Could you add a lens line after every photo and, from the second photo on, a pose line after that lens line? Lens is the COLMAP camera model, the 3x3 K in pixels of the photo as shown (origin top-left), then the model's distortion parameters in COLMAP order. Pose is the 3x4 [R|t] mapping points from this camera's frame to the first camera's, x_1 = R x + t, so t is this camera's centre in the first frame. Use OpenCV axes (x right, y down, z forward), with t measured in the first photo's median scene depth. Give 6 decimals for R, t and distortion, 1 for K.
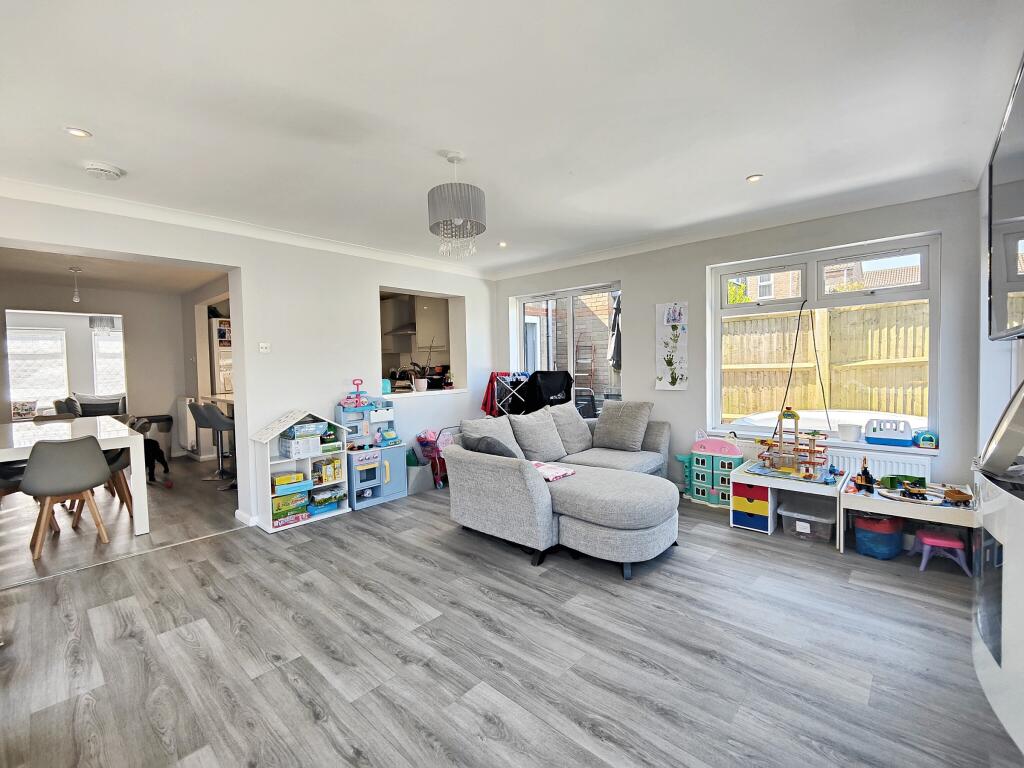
lens RADIAL K [[441.1, 0, 517.9], [0, 441.1, 385.0], [0, 0, 1]] dist [0.021412, -0.015435]
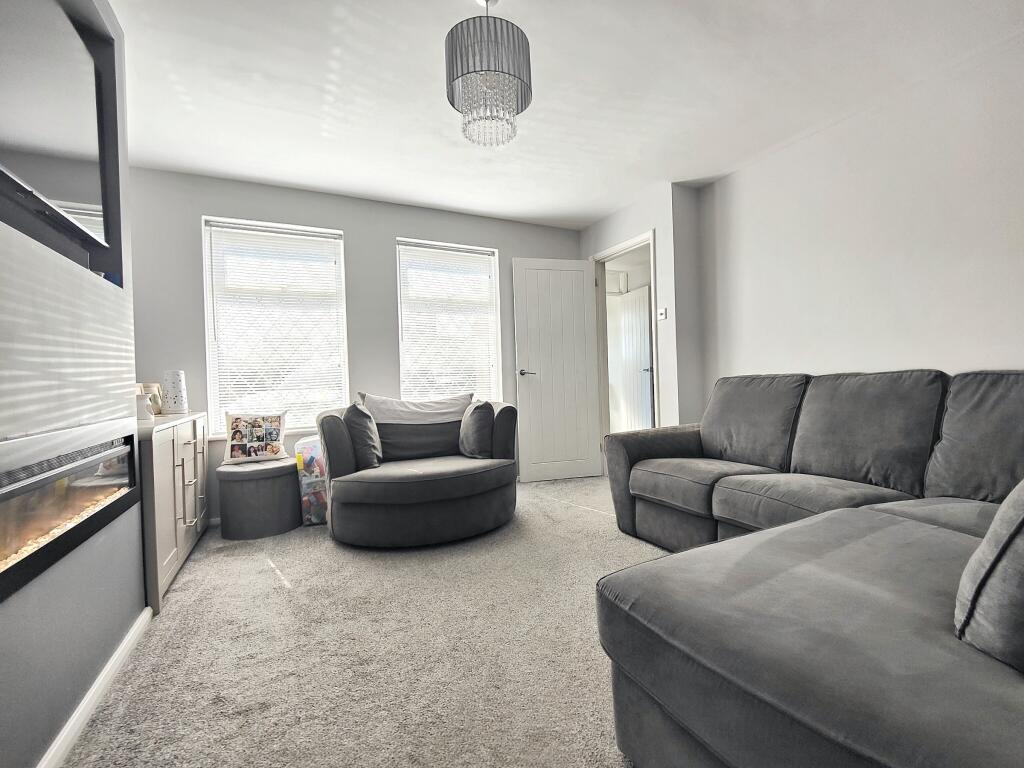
lens RADIAL K [[441.1, 0, 517.9], [0, 441.1, 385.0], [0, 0, 1]] dist [0.021412, -0.015435]
pose [[0.930027, -0.008103, -0.367402, -0.758789], [-0.000611, 0.999721, -0.023596, 0.019674], [0.367491, 0.022170, 0.929763, 0.719320]]
